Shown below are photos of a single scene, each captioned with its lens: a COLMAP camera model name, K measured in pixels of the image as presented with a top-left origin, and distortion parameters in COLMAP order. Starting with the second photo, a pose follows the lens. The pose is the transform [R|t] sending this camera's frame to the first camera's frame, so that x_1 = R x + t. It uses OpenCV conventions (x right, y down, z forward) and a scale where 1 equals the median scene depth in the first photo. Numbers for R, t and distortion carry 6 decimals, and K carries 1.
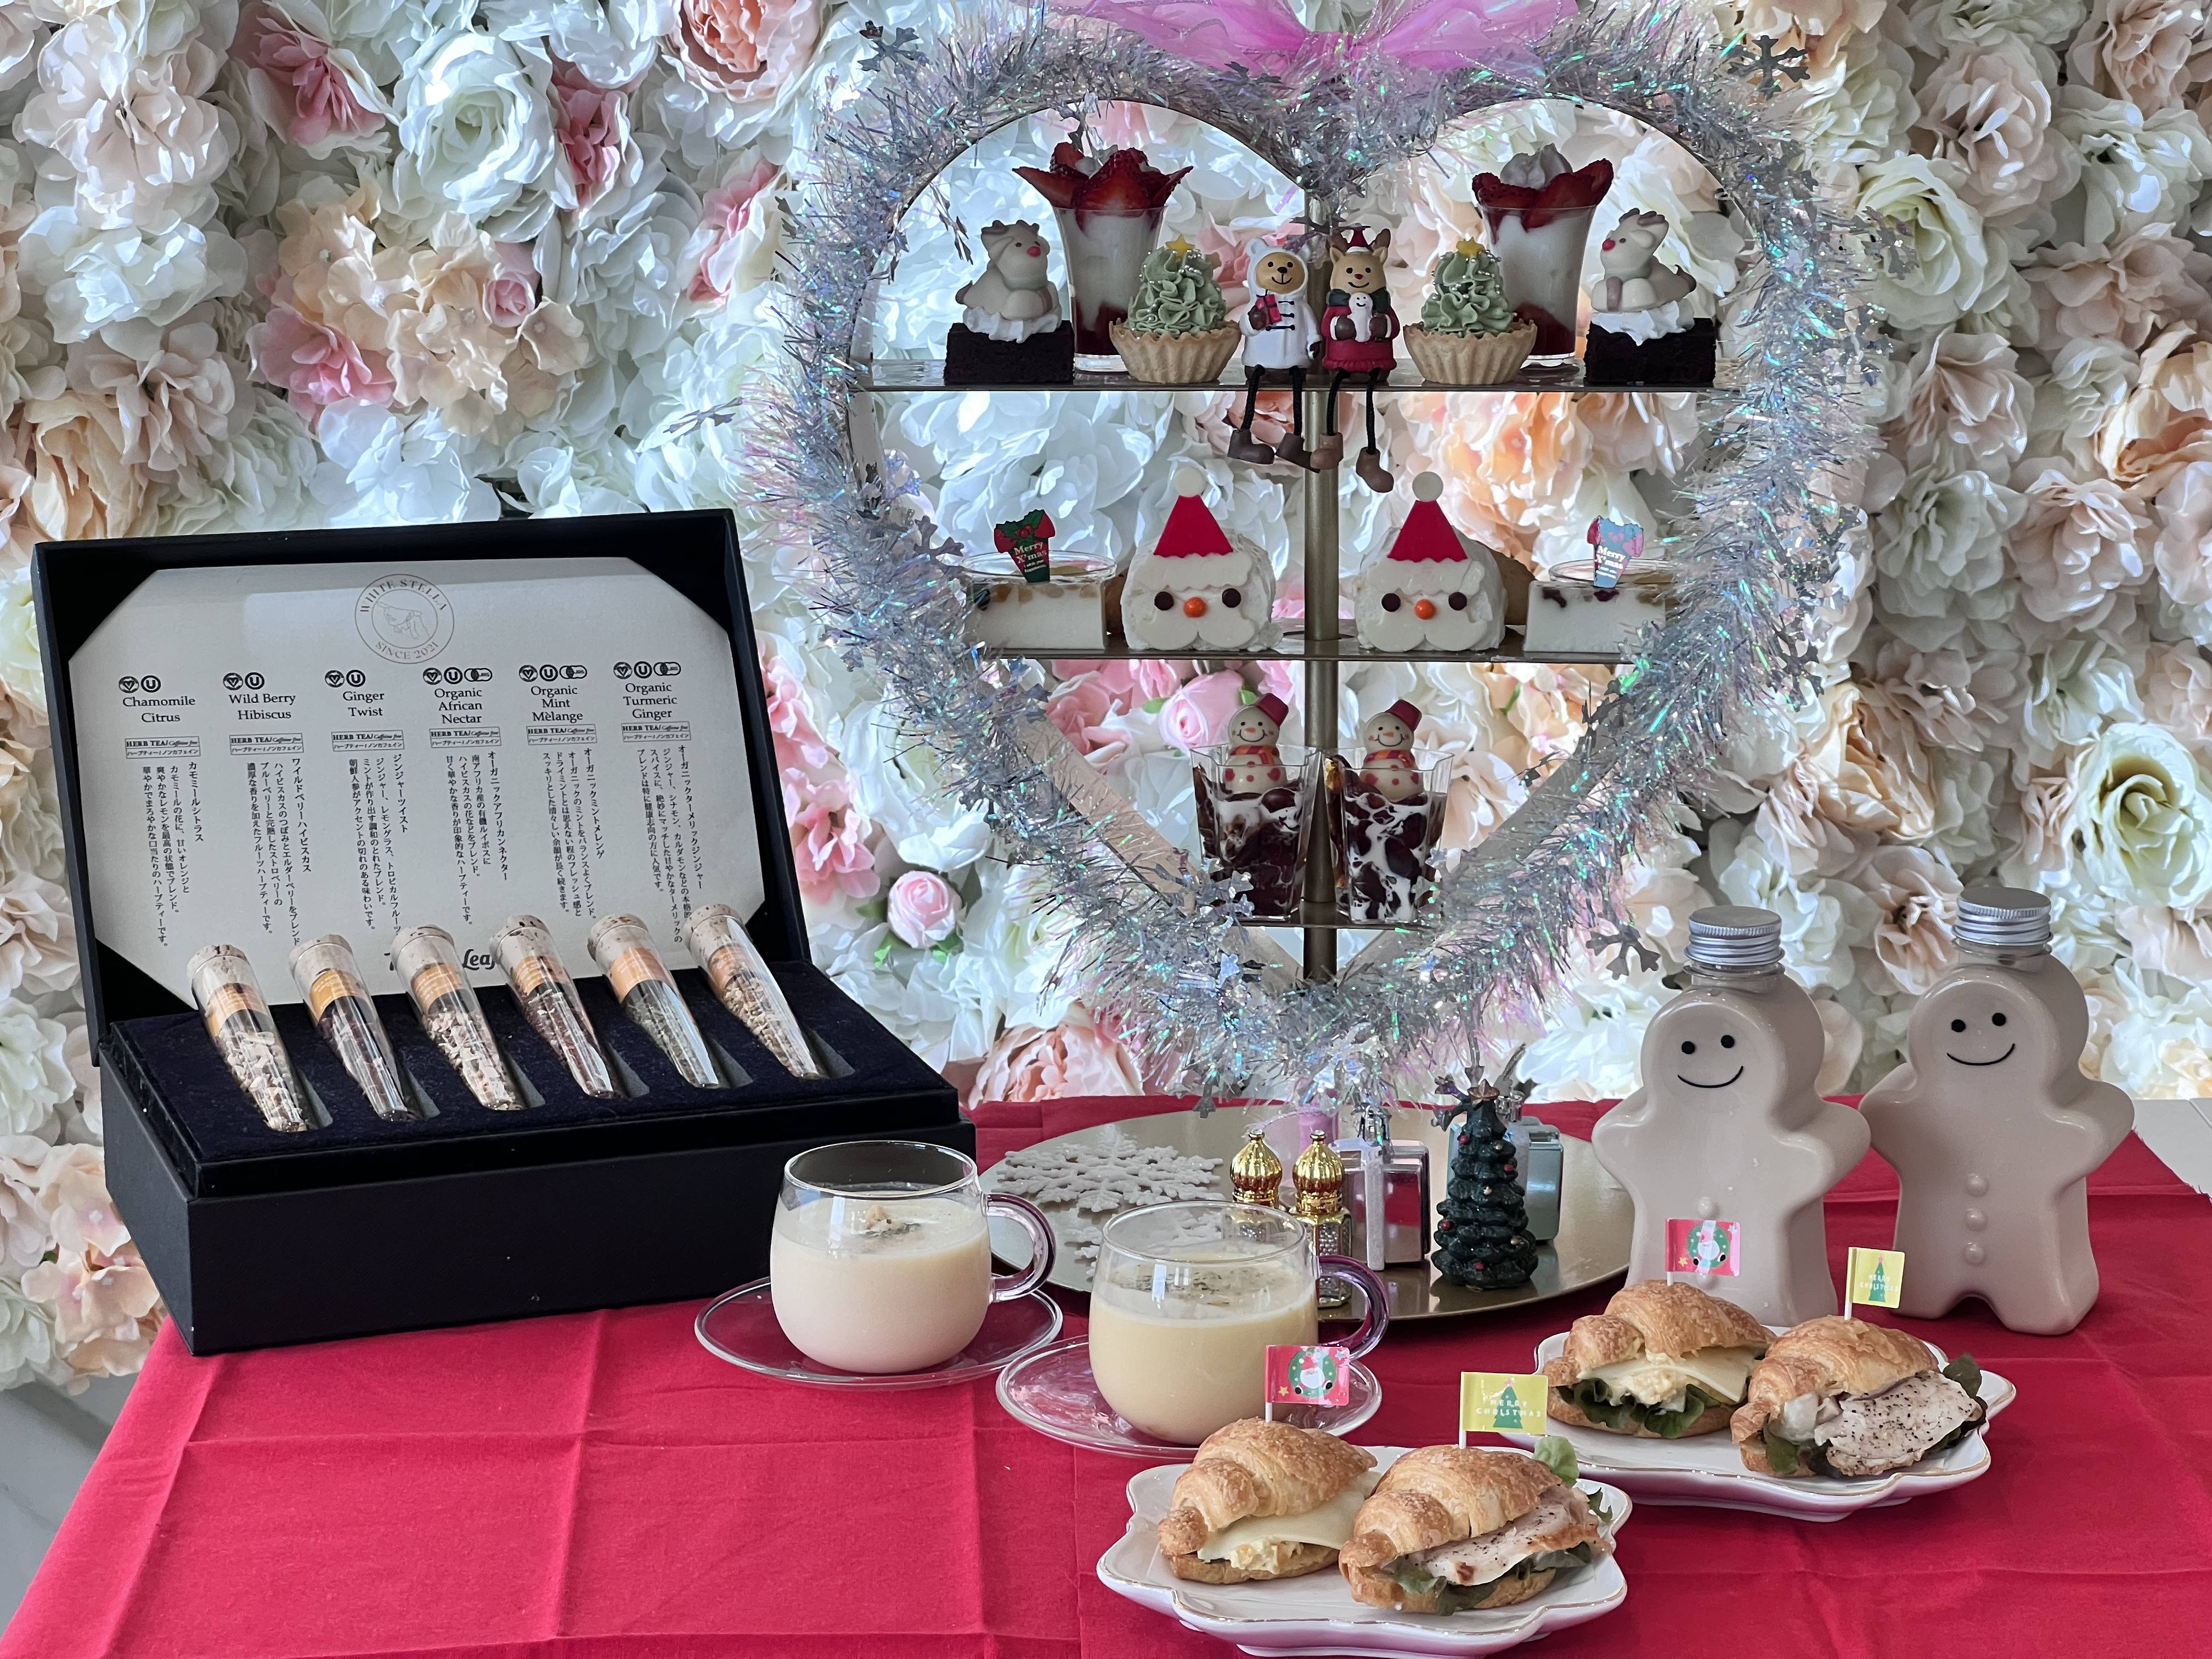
lens RADIAL K [[5057.9, 0, 1106.0], [0, 5057.9, 829.5], [0, 0, 1]] dist [-0.608125, 16.245368]
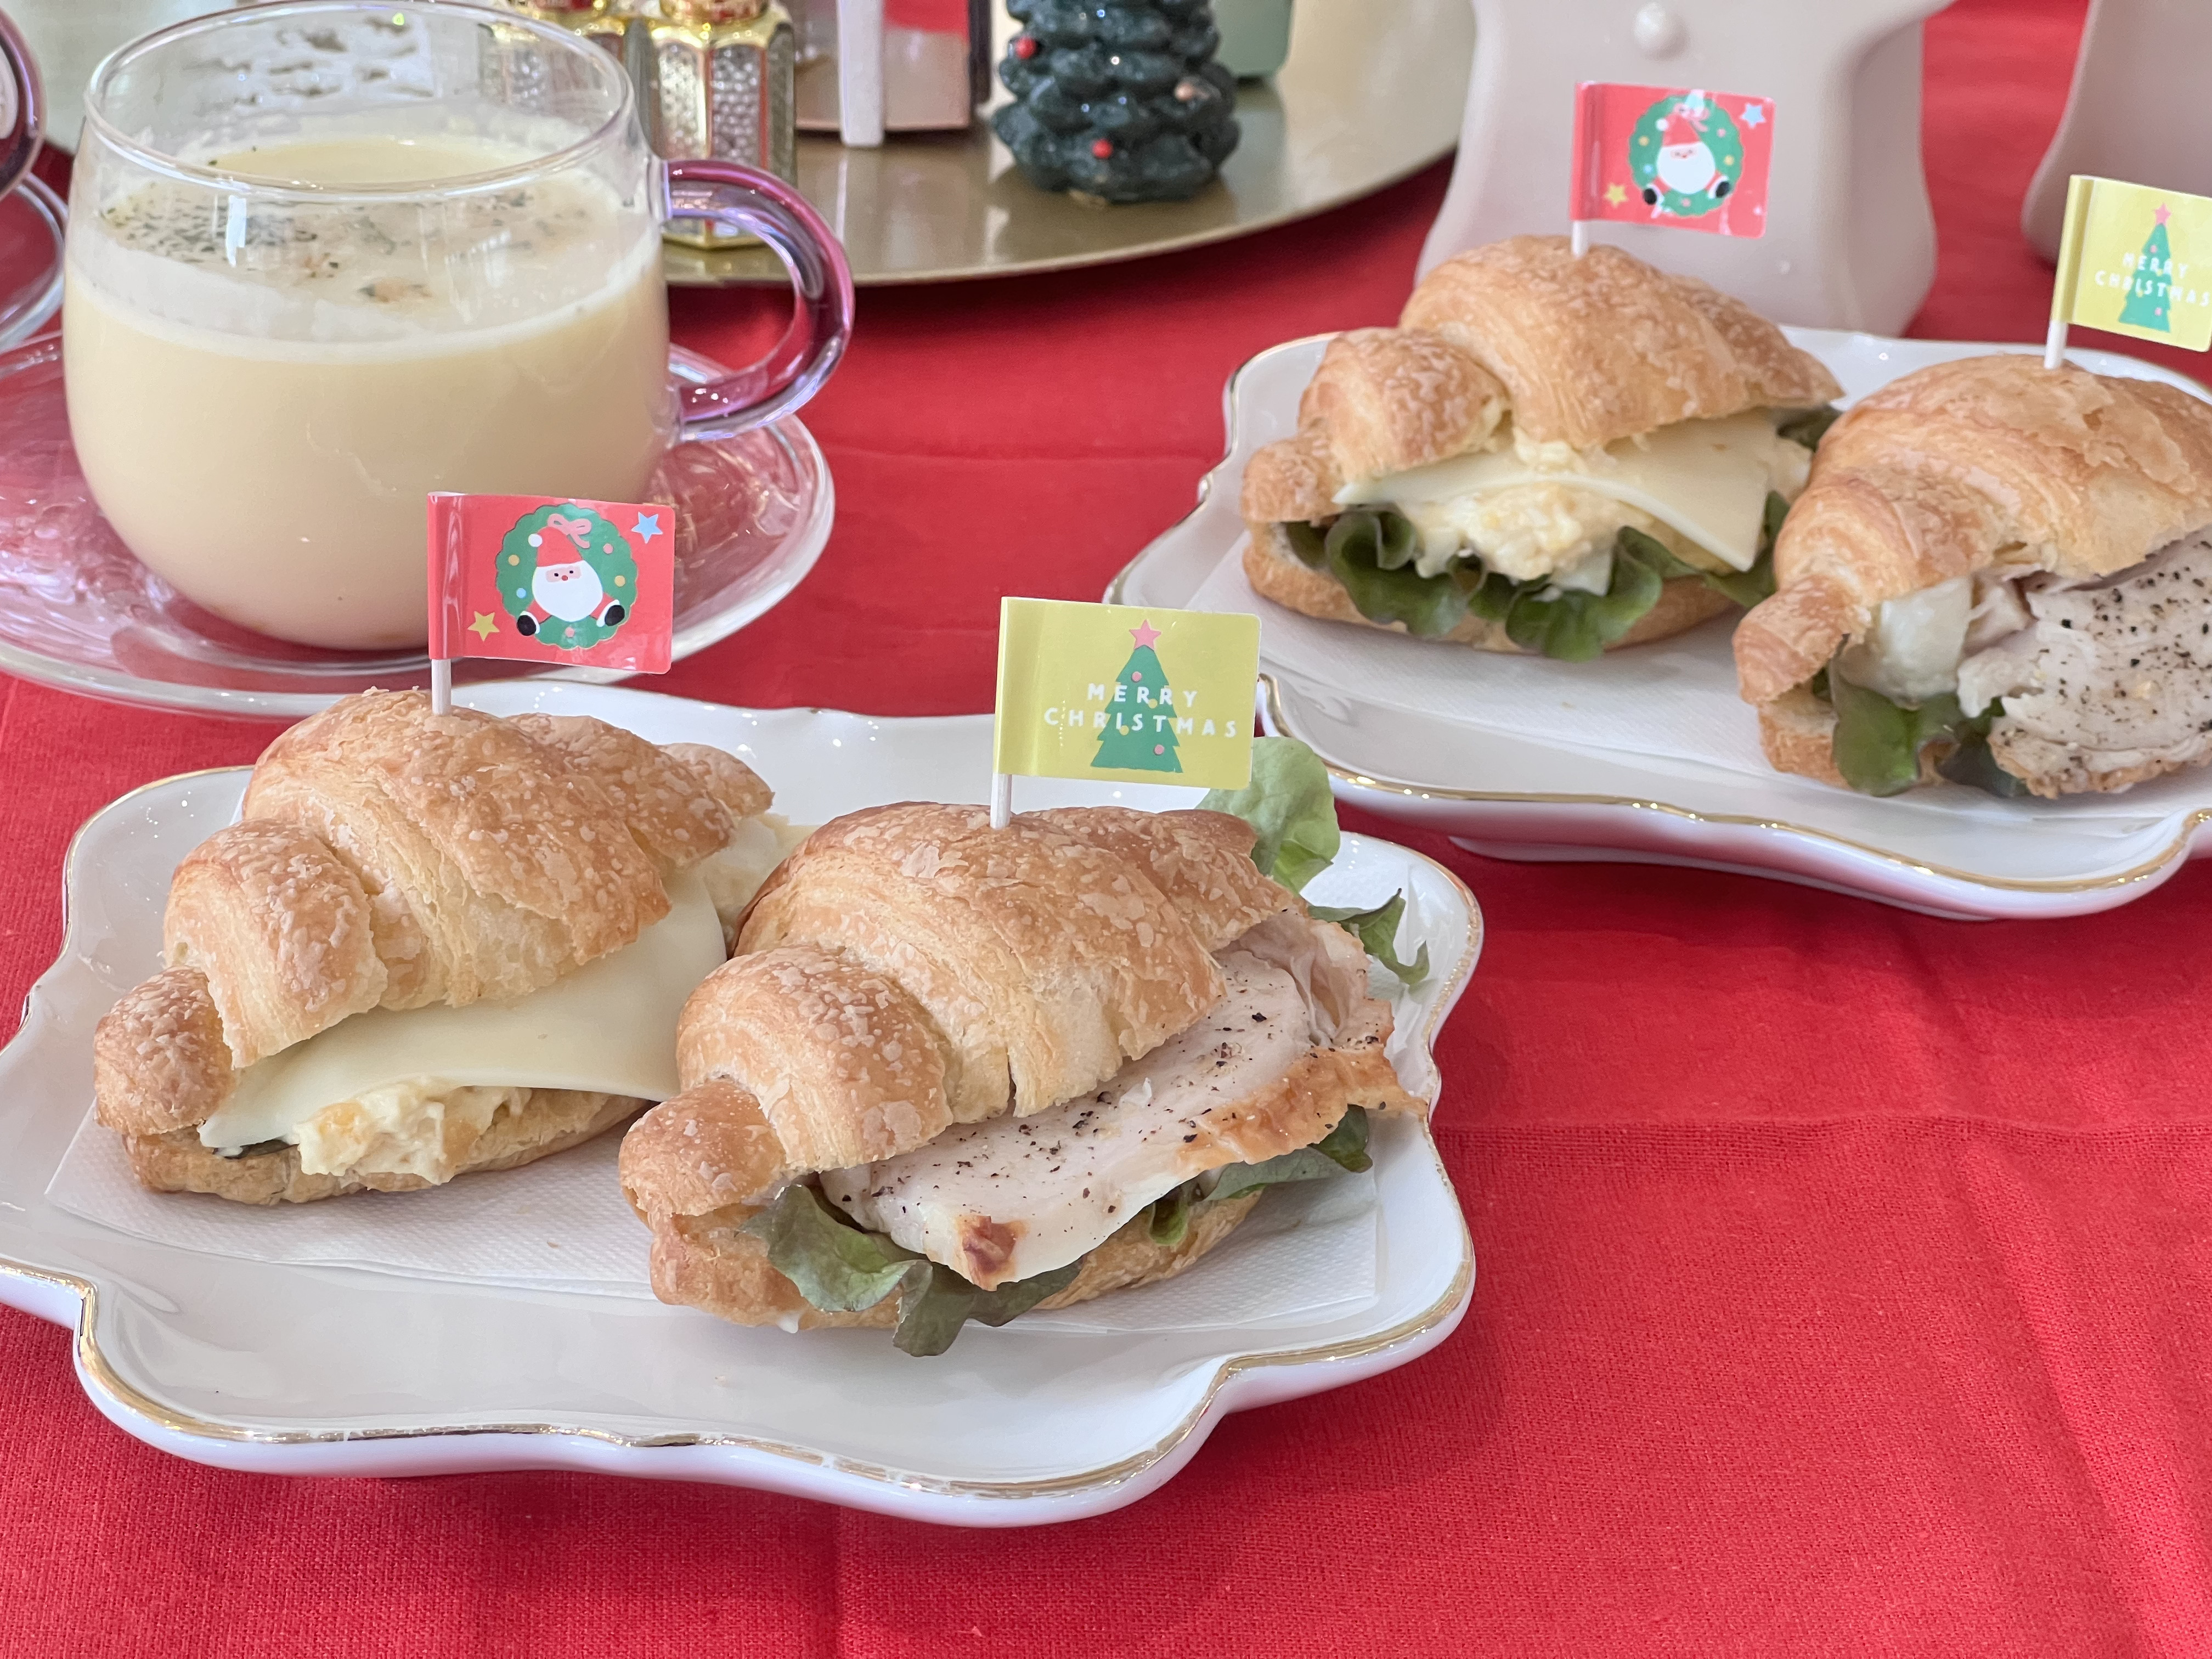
lens RADIAL K [[5011.0, 0, 1106.1], [0, 5011.0, 698.3], [0, 0, 1]] dist [-0.090441, 2.851618]
pose [[0.998044, 0.008494, 0.061943, 0.053129], [-0.023503, 0.969034, 0.245807, 0.030436], [-0.057937, -0.246782, 0.967338, 0.631069]]
